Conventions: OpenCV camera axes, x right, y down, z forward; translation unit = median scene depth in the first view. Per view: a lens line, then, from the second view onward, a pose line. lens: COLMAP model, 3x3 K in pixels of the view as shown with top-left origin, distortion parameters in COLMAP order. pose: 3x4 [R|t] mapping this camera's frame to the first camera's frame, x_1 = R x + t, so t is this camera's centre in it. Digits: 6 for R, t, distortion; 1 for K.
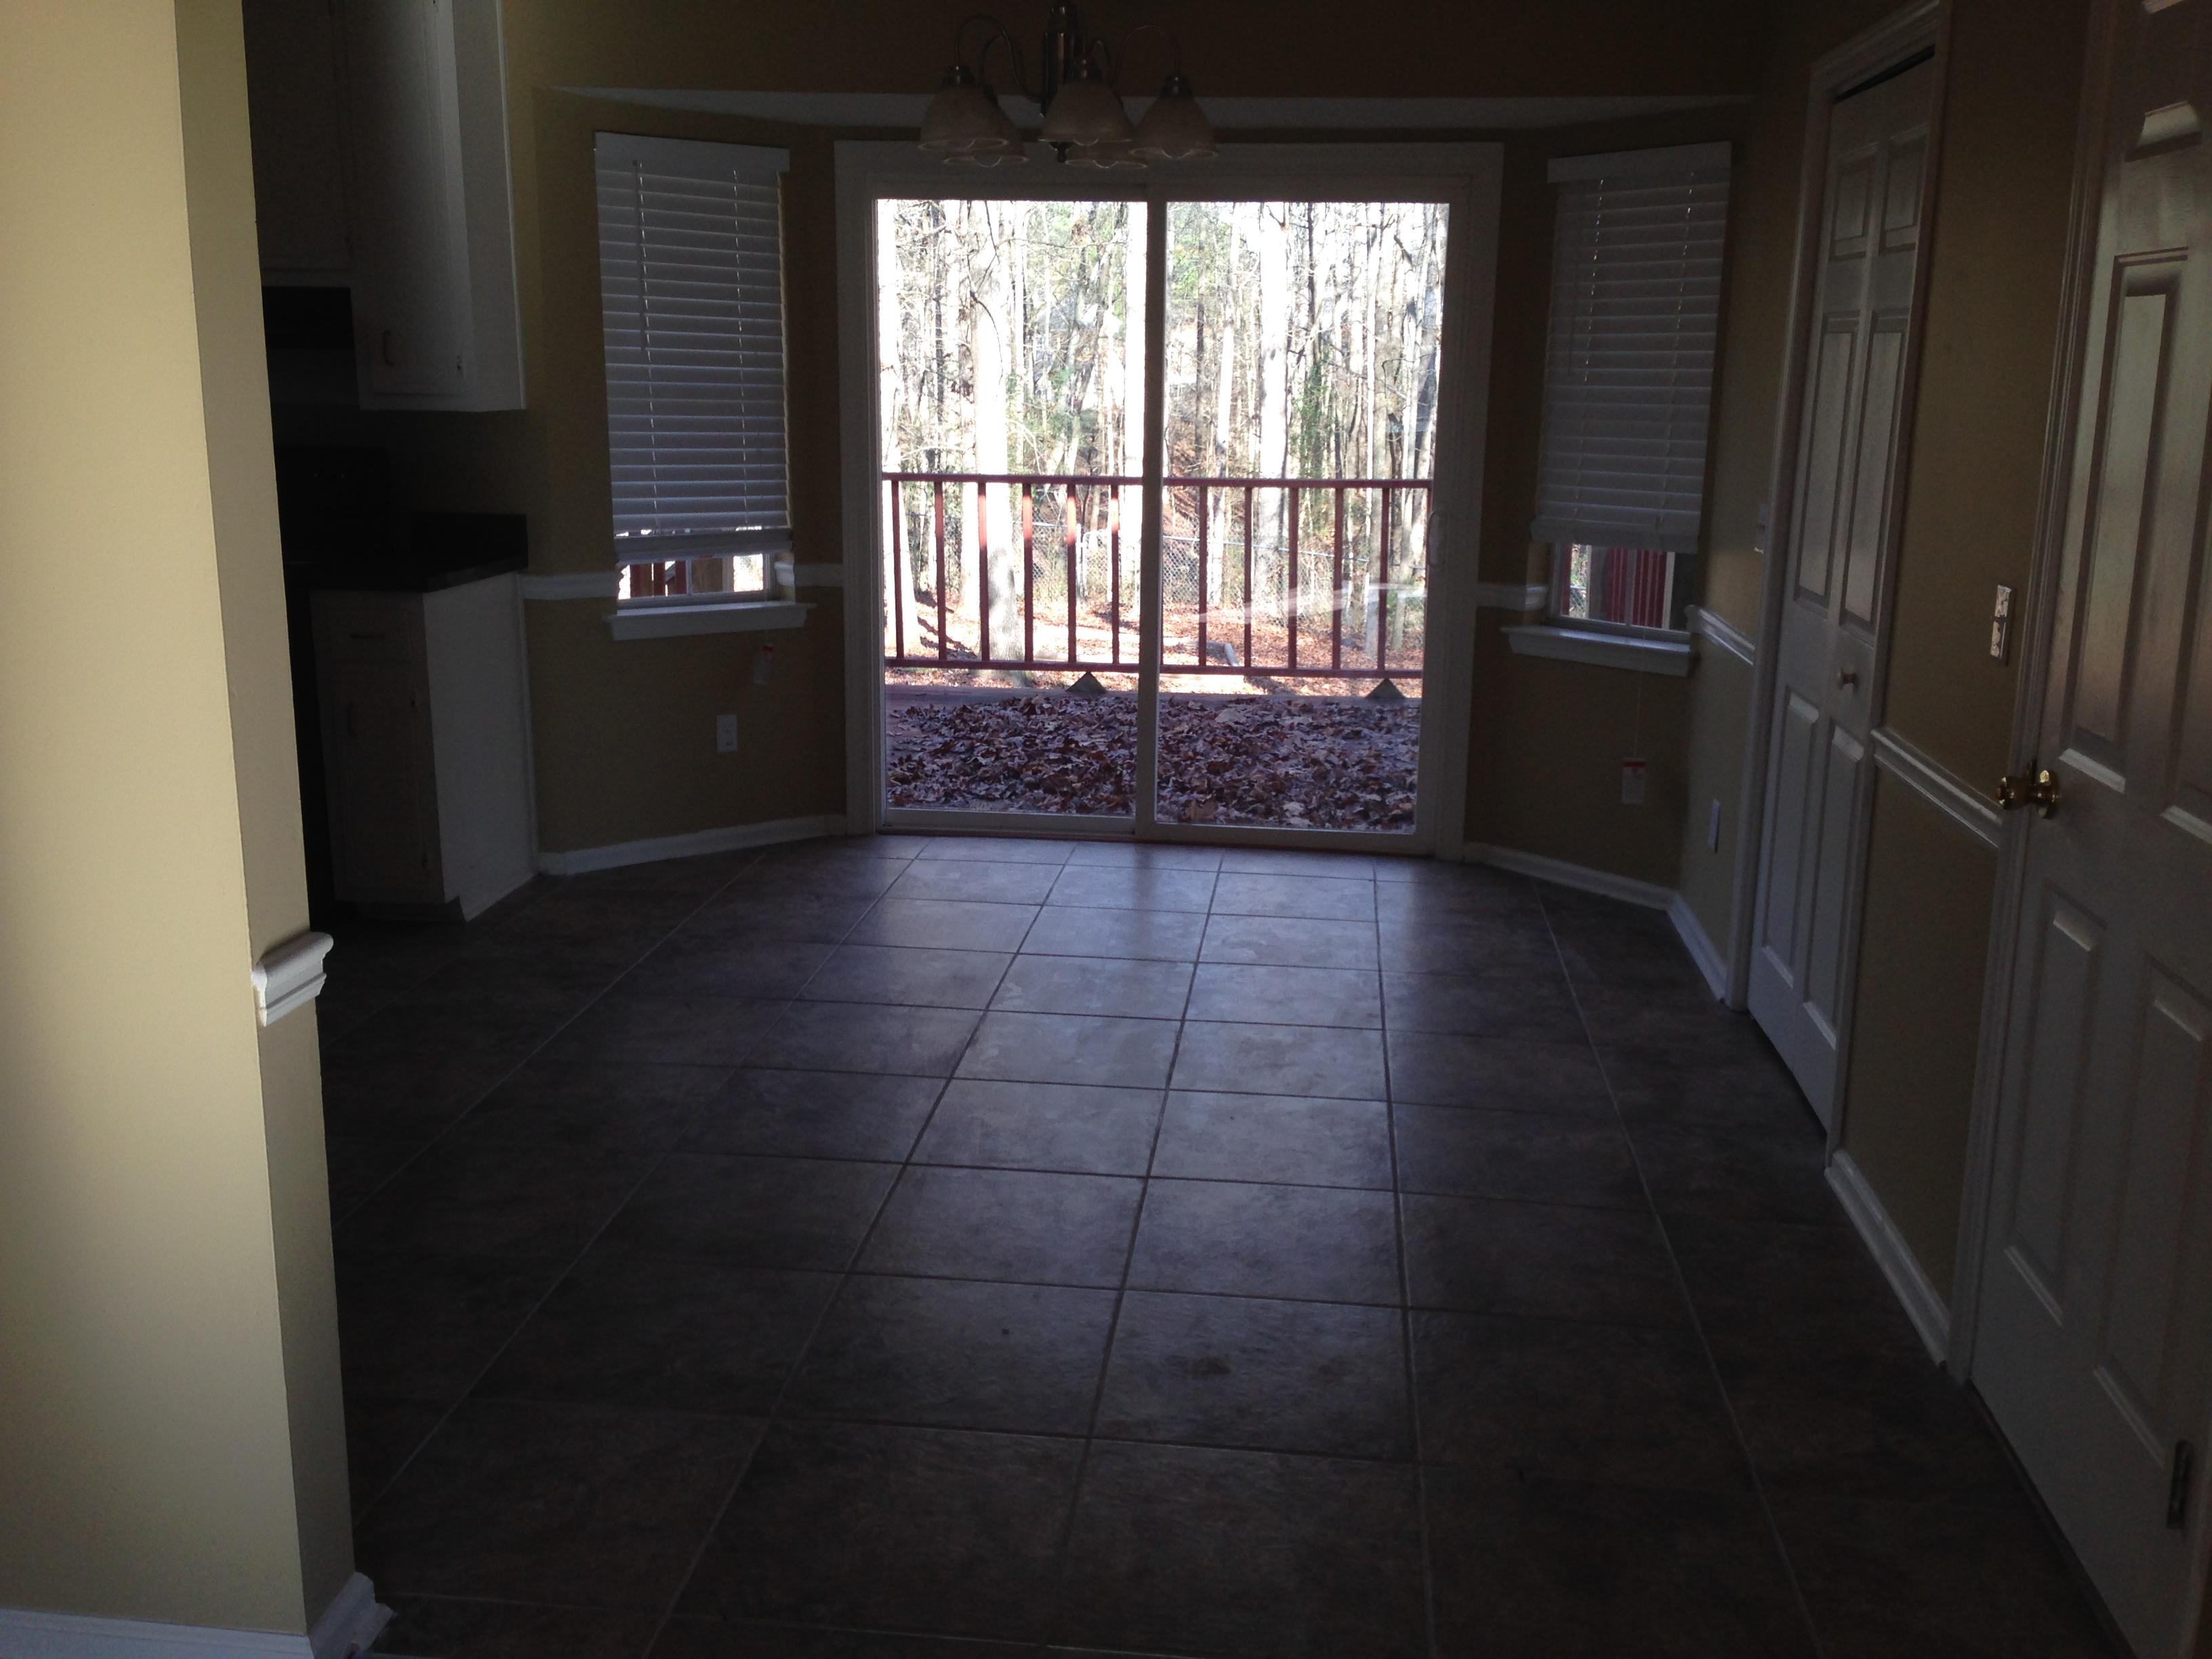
lens RADIAL K [[2073.9, 0, 1103.7], [0, 2073.9, 830.0], [0, 0, 1]] dist [0.008011, 0.000000]
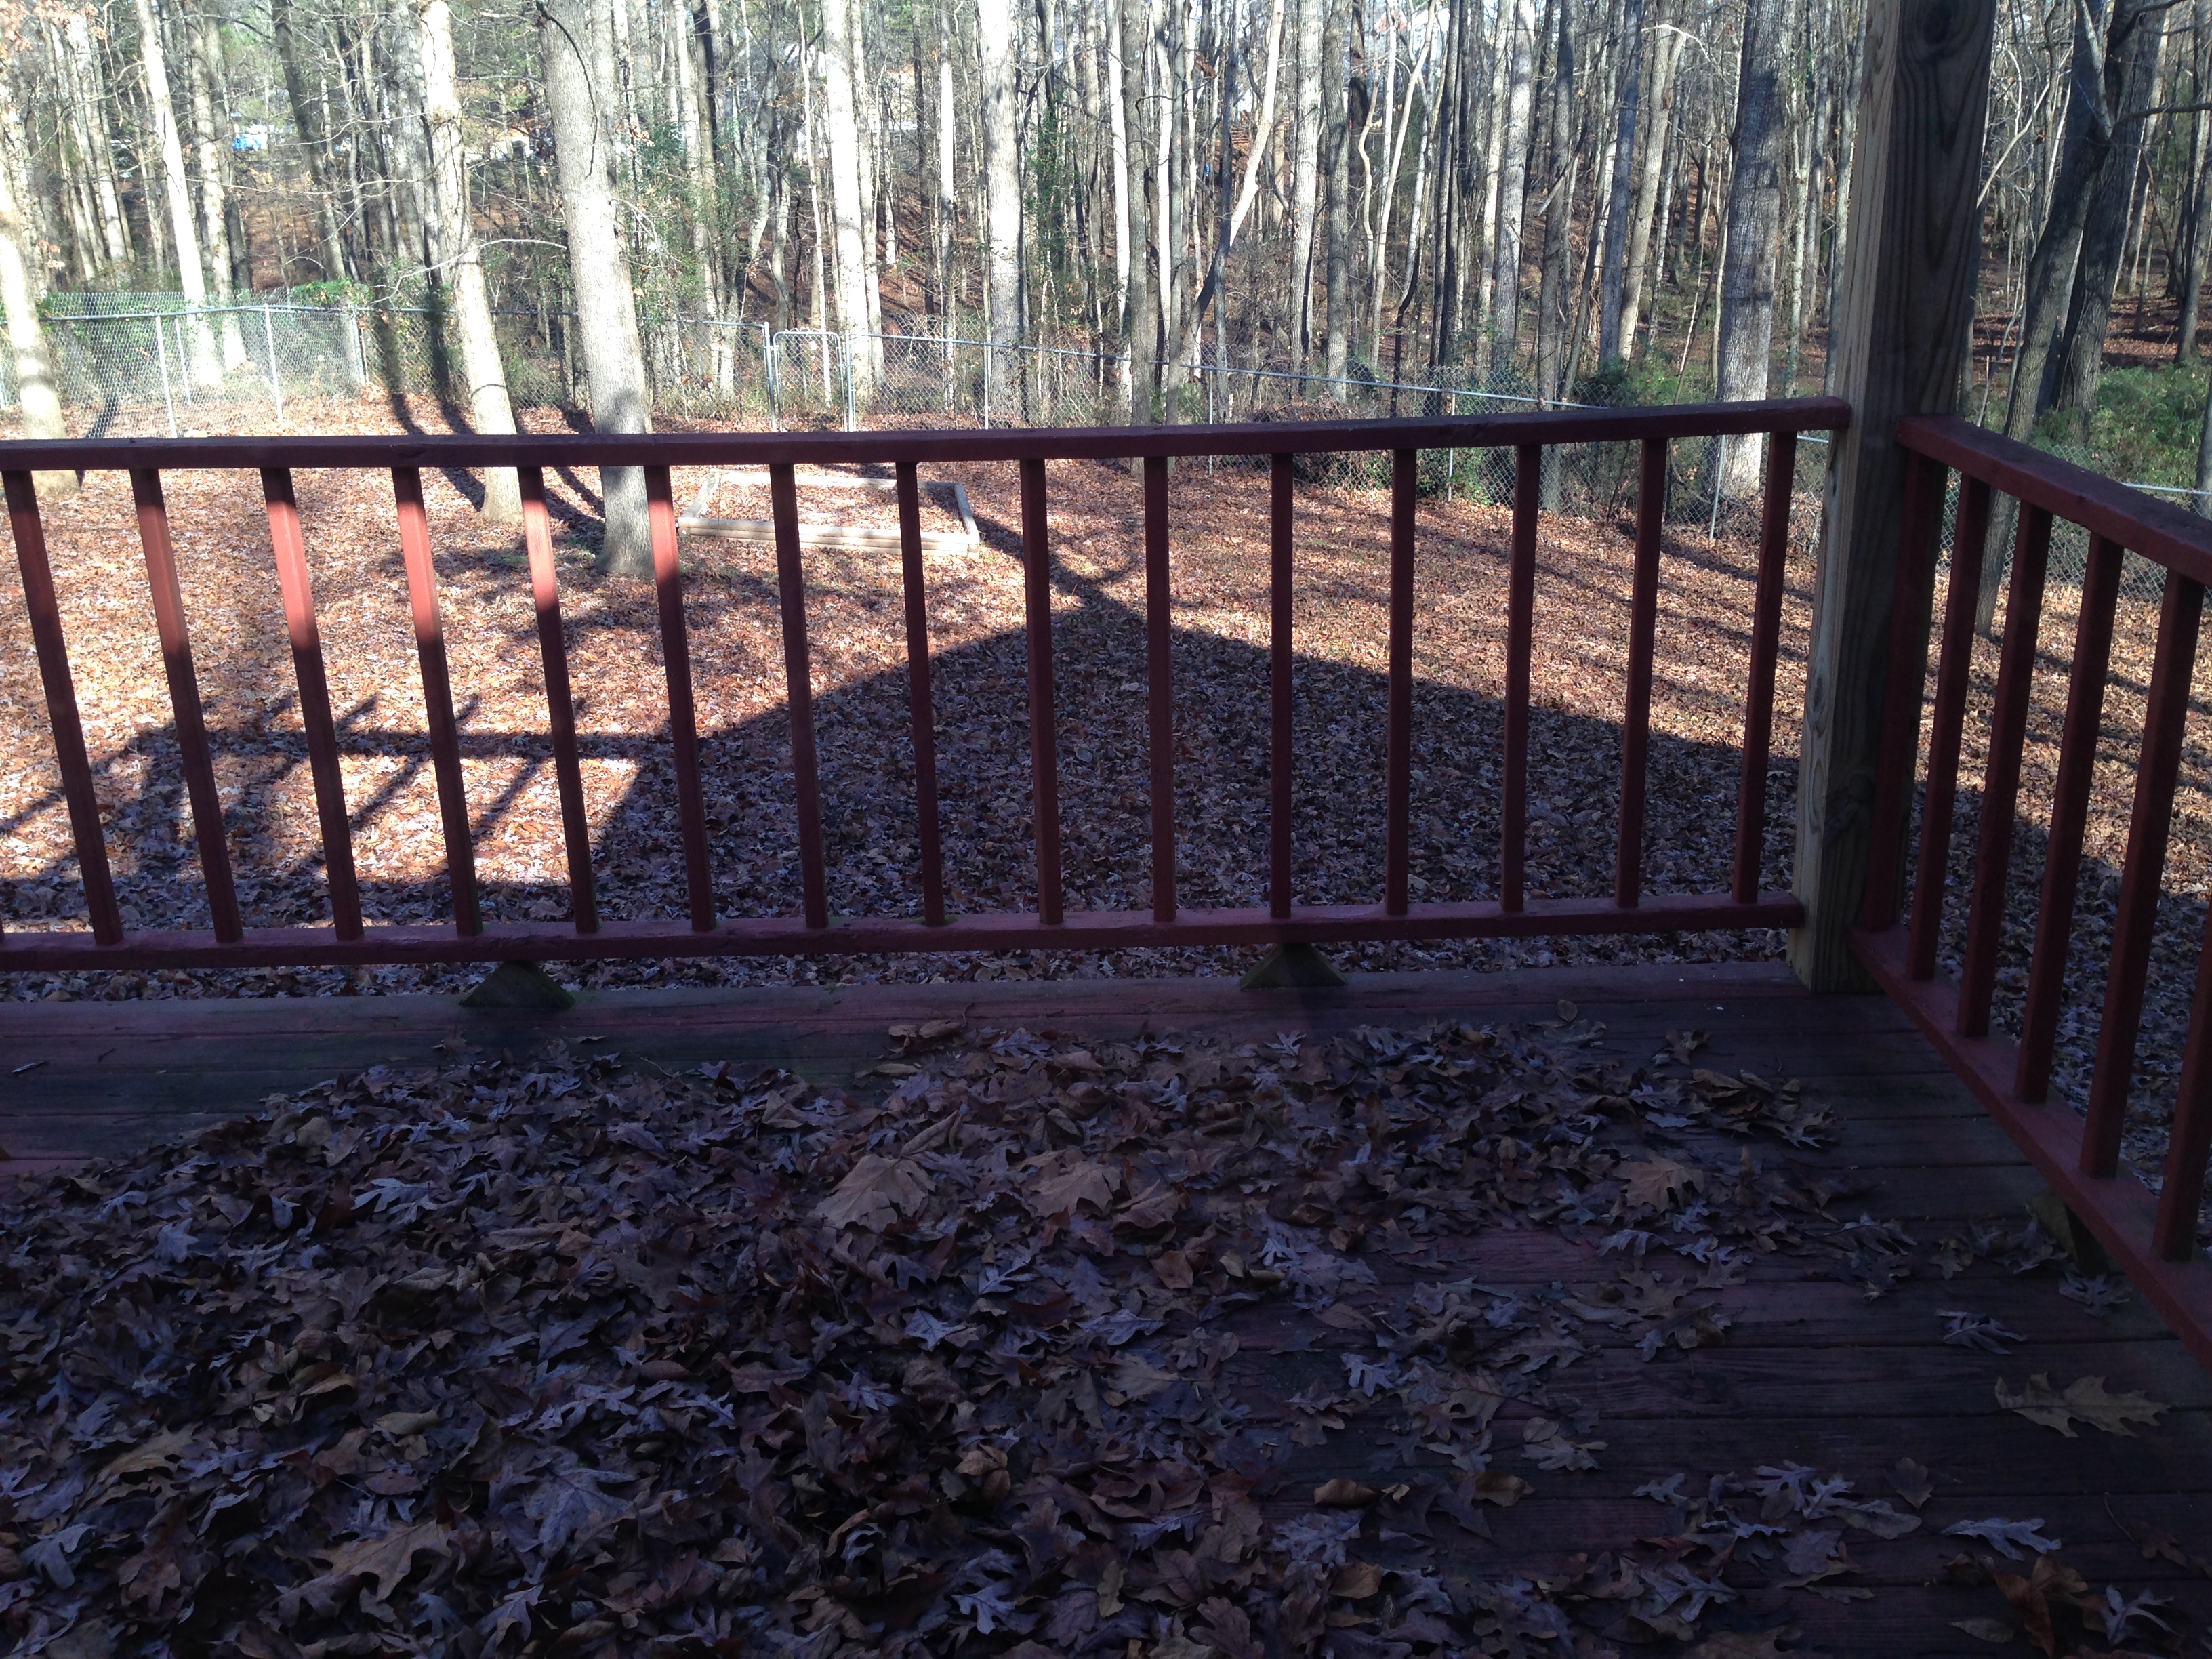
lens RADIAL K [[2073.9, 0, 1108.7], [0, 2073.9, 831.4], [0, 0, 1]] dist [0.008011, 0.000000]
pose [[0.991746, -0.061048, 0.112756, 0.009340], [0.047661, 0.991890, 0.117826, -0.023026], [-0.119034, -0.111479, 0.986612, 0.099228]]
